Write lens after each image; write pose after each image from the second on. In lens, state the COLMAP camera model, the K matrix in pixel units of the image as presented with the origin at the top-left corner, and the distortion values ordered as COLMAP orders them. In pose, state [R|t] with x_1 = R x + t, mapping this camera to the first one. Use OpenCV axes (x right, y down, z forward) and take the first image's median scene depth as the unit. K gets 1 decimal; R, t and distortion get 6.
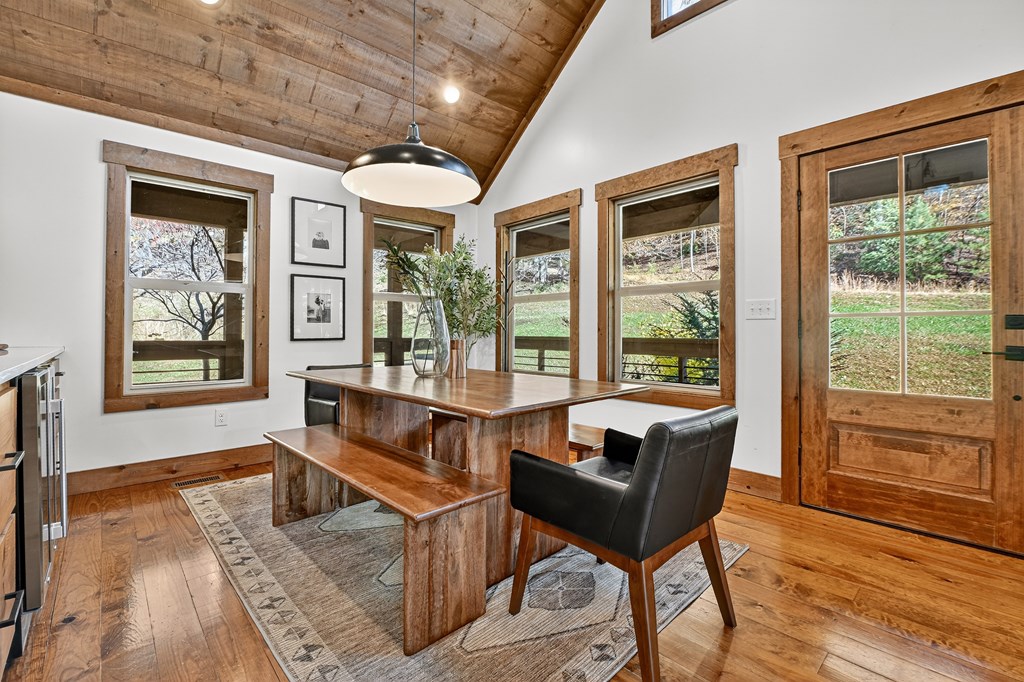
lens RADIAL K [[445.3, 0, 512.1], [0, 445.3, 326.6], [0, 0, 1]] dist [-0.024072, -0.000027]
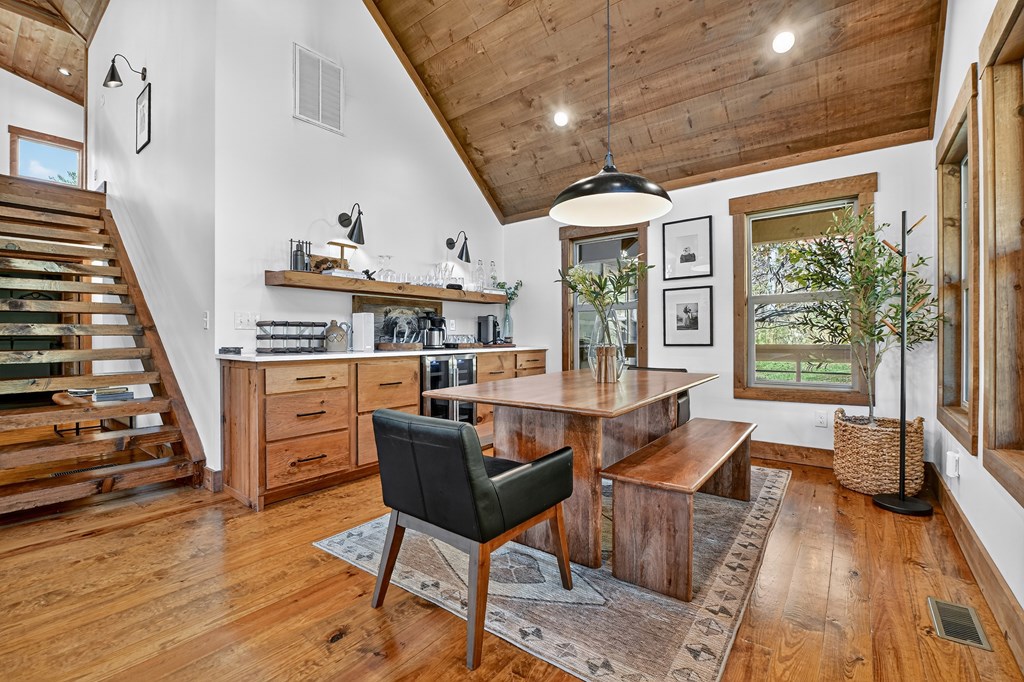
lens RADIAL K [[443.3, 0, 512.0], [0, 443.3, 341.0], [0, 0, 1]] dist [-0.028276, -0.000075]
pose [[0.157779, 0.011866, -0.987403, 0.589261], [0.017066, 0.999746, 0.014742, -0.004952], [0.987327, -0.019177, 0.157537, 0.399774]]
